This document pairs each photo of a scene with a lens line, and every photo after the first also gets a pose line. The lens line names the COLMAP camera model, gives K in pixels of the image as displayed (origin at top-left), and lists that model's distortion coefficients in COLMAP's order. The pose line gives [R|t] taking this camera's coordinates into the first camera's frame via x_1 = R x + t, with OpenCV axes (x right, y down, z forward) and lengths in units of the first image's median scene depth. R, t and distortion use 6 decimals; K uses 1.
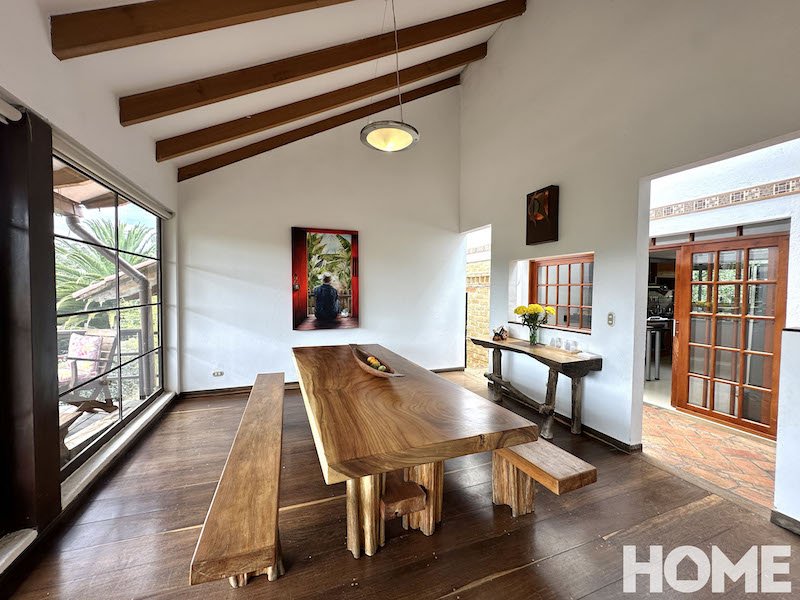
lens RADIAL K [[319.3, 0, 400.0], [0, 319.3, 300.0], [0, 0, 1]] dist [-0.000959, 0.000047]
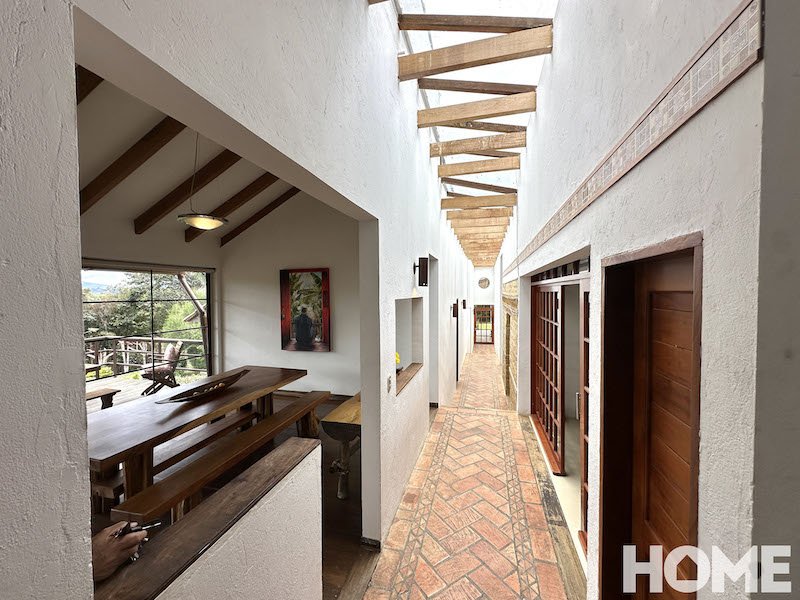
lens RADIAL K [[319.3, 0, 400.0], [0, 319.3, 300.0], [0, 0, 1]] dist [-0.000959, 0.000047]
pose [[0.810850, -0.001209, -0.585253, 0.785774], [-0.004910, 0.999949, -0.008869, -0.095028], [0.585233, 0.010065, 0.810803, 0.229275]]
